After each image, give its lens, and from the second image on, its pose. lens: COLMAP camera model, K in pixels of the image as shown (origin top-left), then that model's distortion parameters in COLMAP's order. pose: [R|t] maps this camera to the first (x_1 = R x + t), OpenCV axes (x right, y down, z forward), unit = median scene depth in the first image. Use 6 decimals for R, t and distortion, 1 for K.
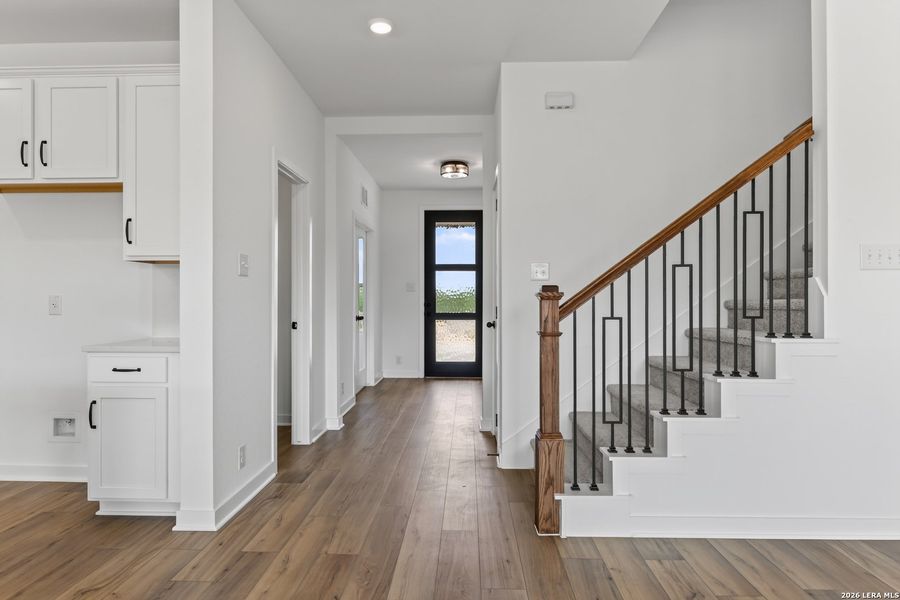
lens RADIAL K [[519.3, 0, 441.8], [0, 519.3, 299.5], [0, 0, 1]] dist [-0.022467, 0.002151]
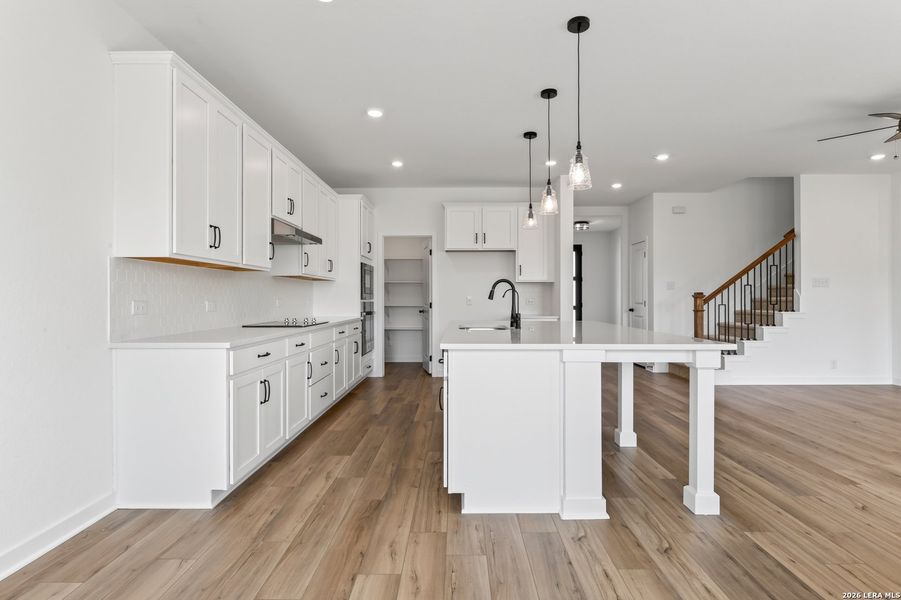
lens RADIAL K [[456.1, 0, 445.5], [0, 456.1, 297.5], [0, 0, 1]] dist [0.003590, -0.002225]
pose [[0.999558, -0.001662, 0.029688, -1.193124], [0.001780, 0.999991, -0.003962, 0.005979], [-0.029682, 0.004013, 0.999551, -1.352336]]
